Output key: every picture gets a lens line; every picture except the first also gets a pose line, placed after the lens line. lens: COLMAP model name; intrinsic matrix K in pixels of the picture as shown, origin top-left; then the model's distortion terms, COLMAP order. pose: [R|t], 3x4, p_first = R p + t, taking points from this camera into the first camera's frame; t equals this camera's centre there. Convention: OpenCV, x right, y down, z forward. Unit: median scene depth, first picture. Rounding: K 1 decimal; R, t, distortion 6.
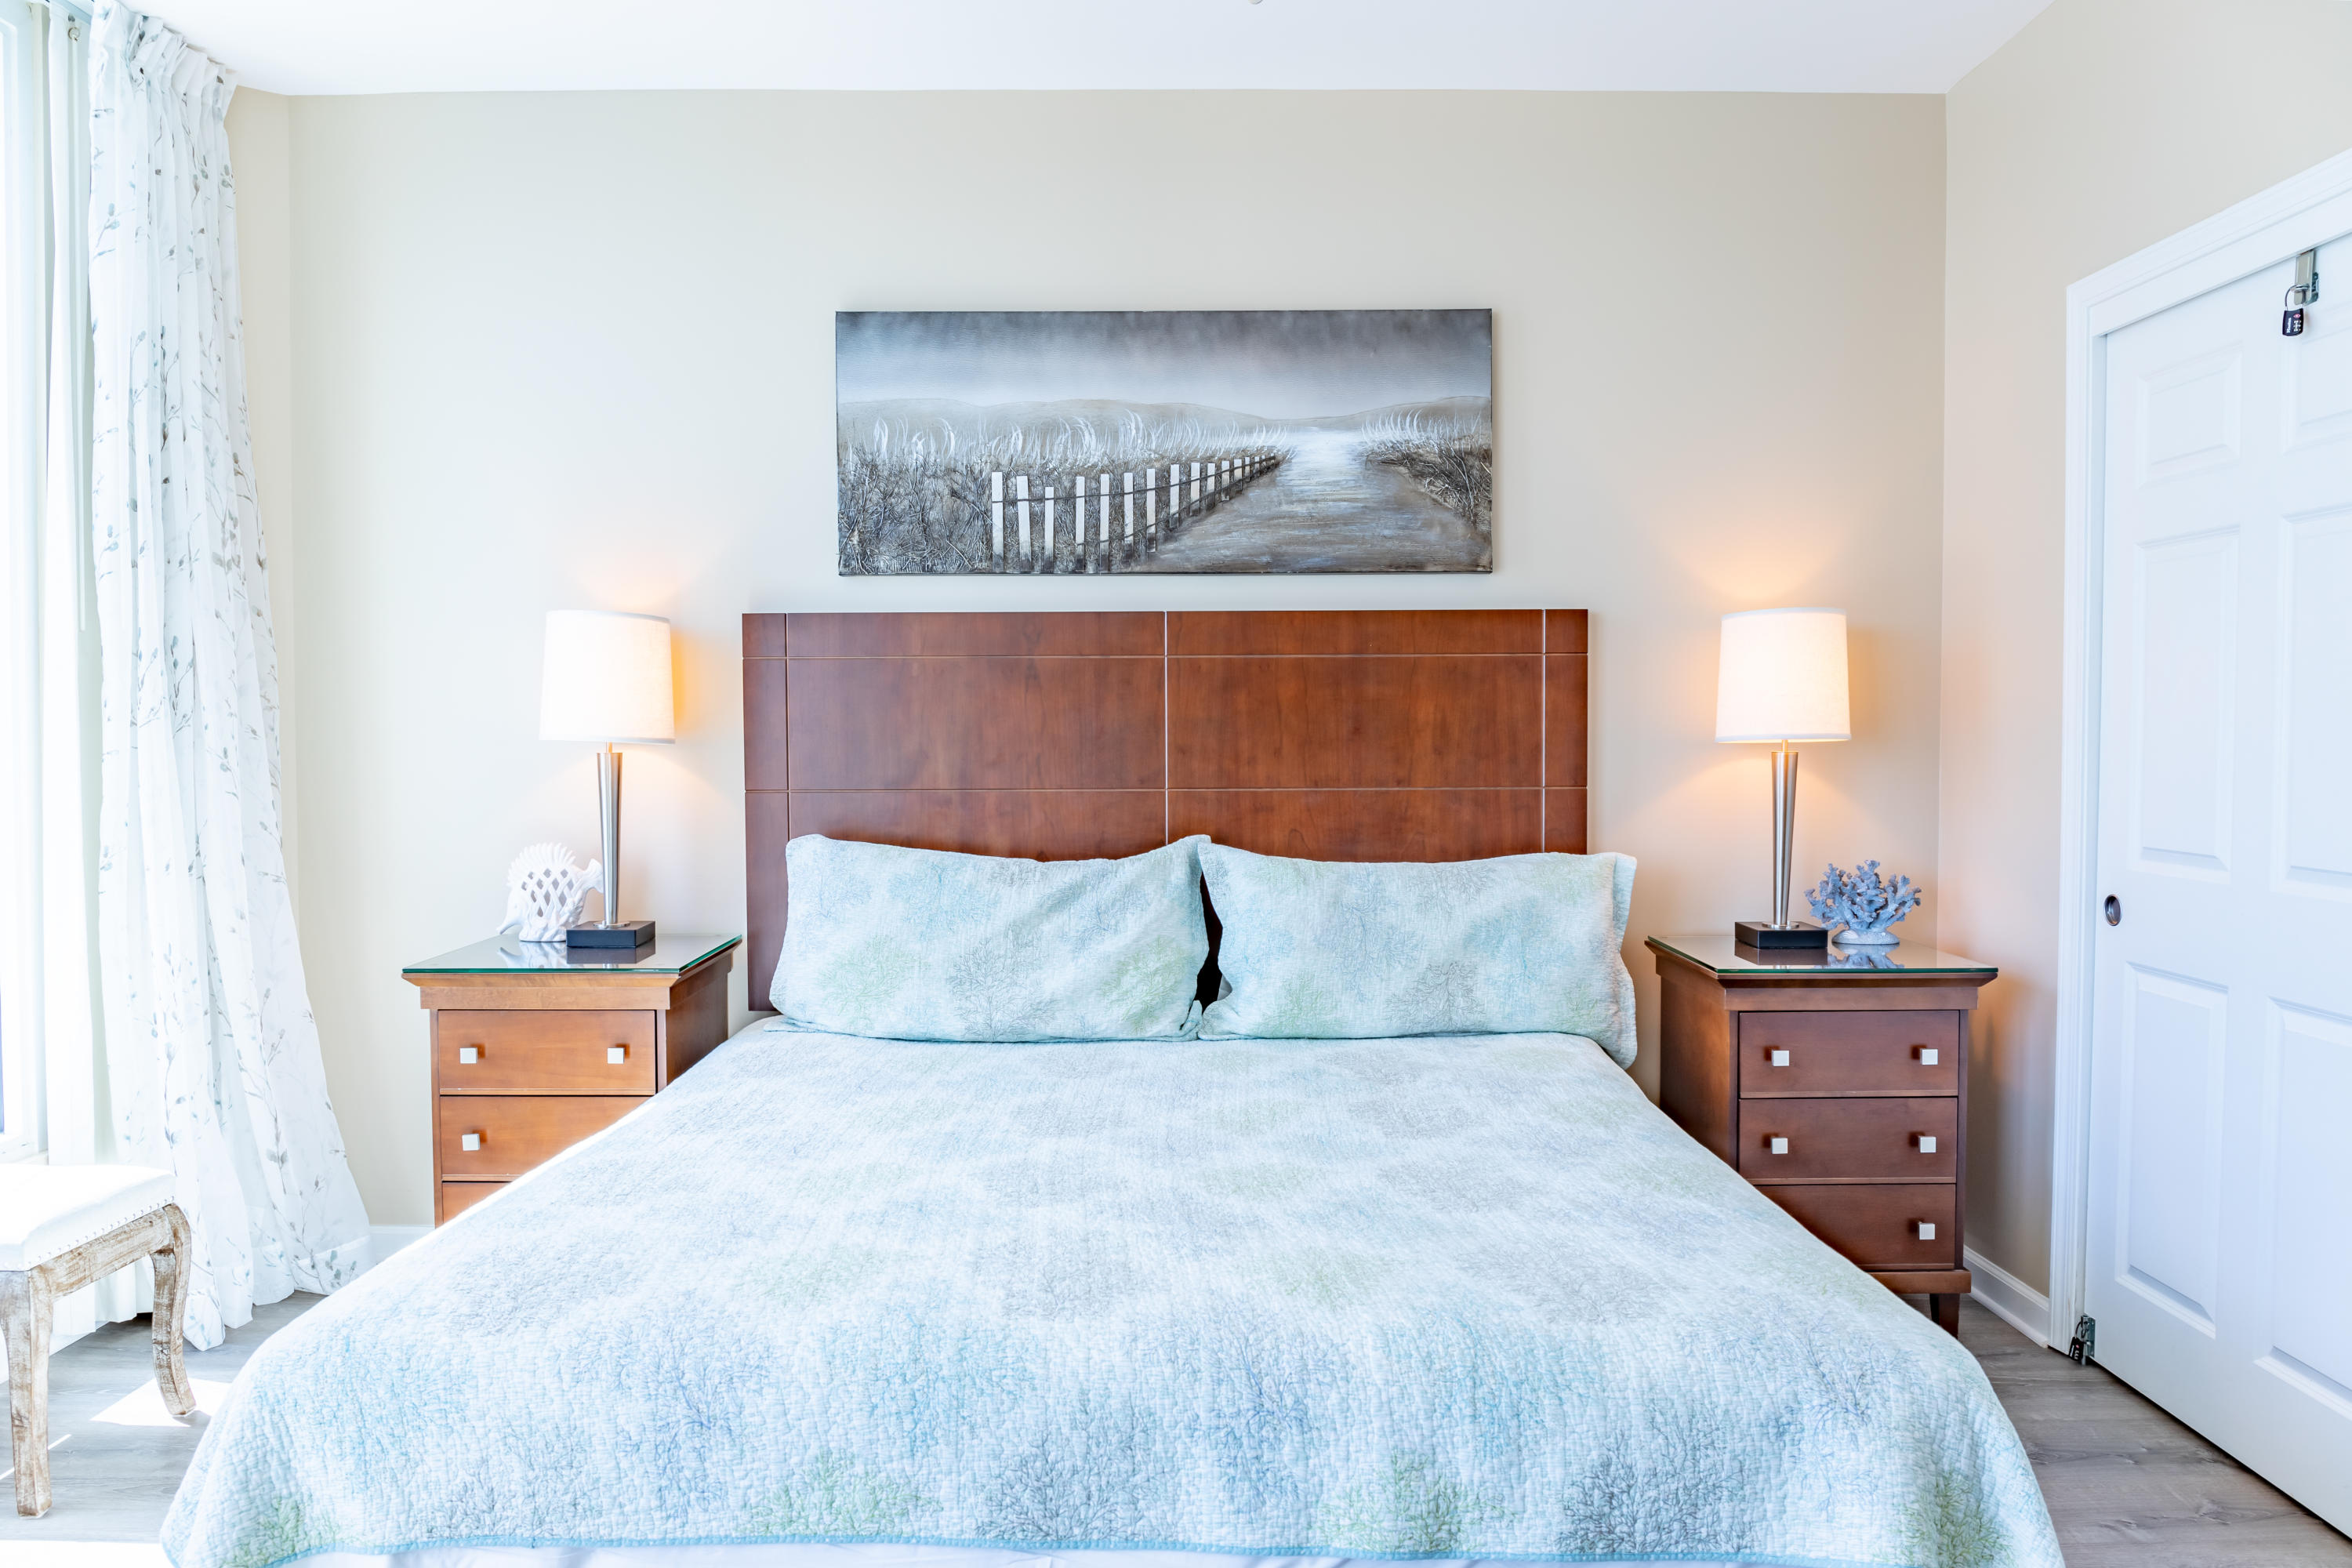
lens RADIAL K [[1592.8, 0, 1172.0], [0, 1592.8, 781.0], [0, 0, 1]] dist [-0.005807, -0.037258]
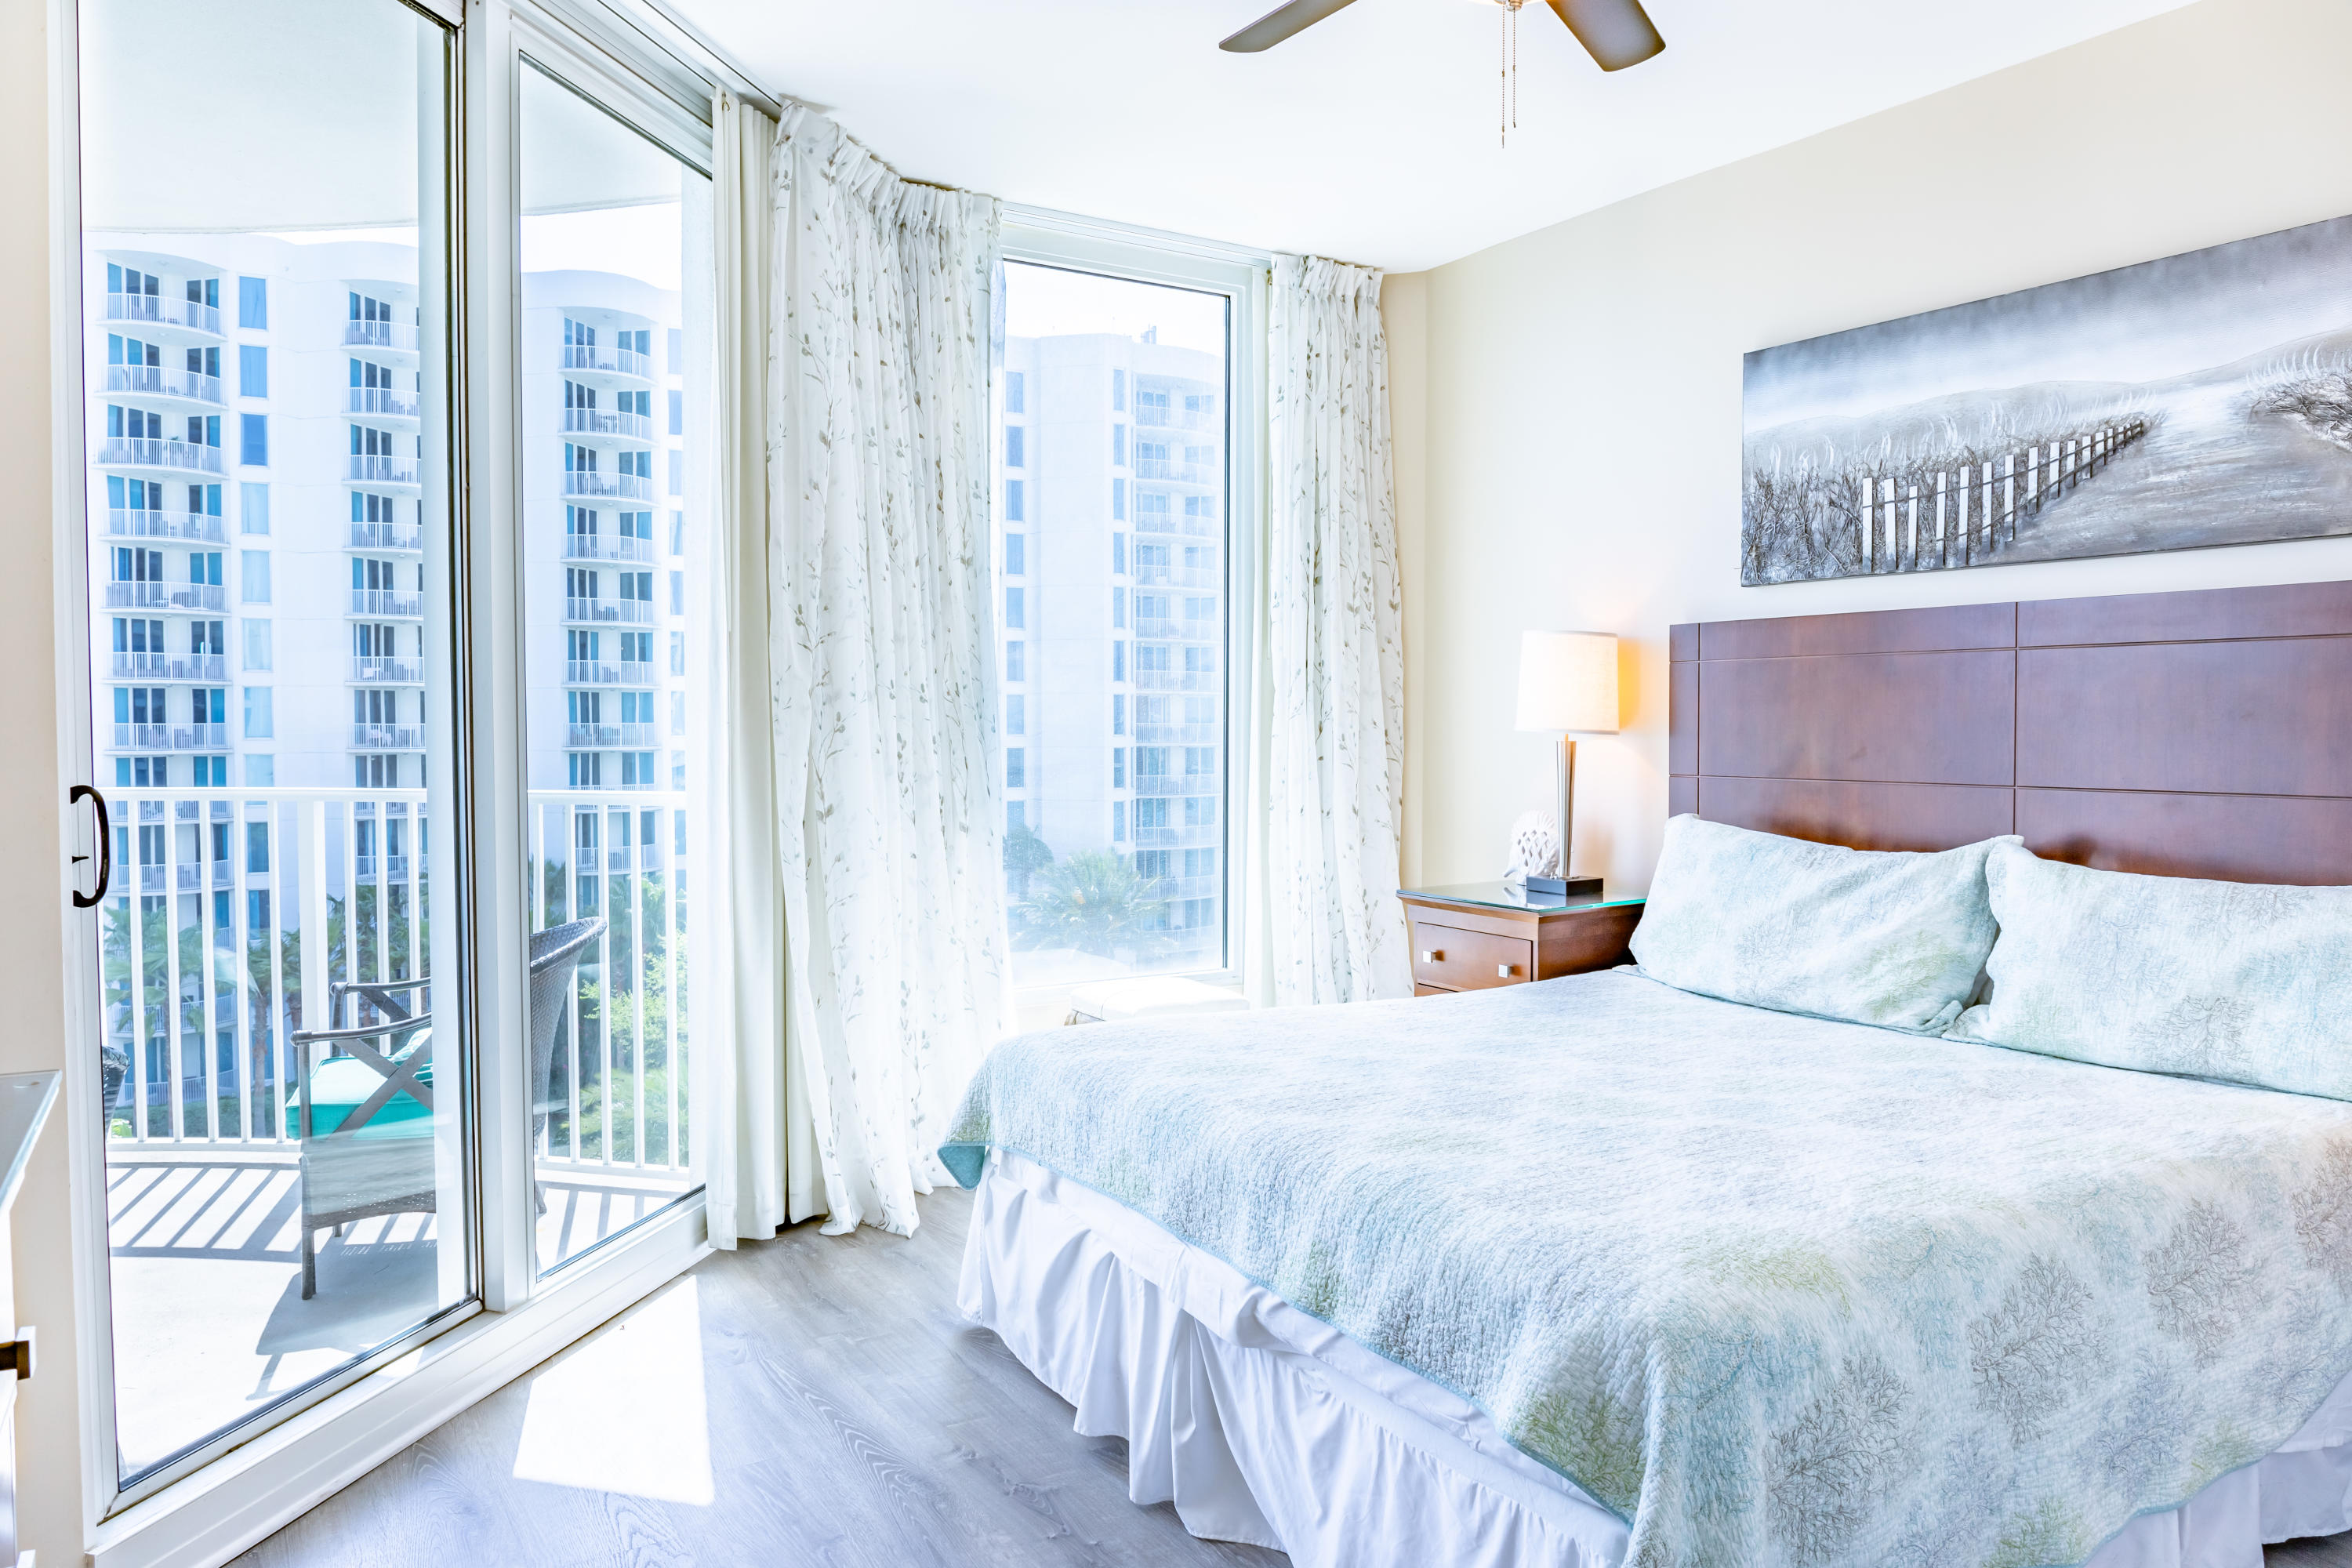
lens RADIAL K [[1615.1, 0, 1179.3], [0, 1615.1, 781.5], [0, 0, 1]] dist [-0.019120, -0.016579]
pose [[0.521850, 0.034364, -0.852345, 0.561570], [-0.030503, 0.999301, 0.021613, -0.003783], [0.852492, 0.014720, 0.522534, 0.064303]]
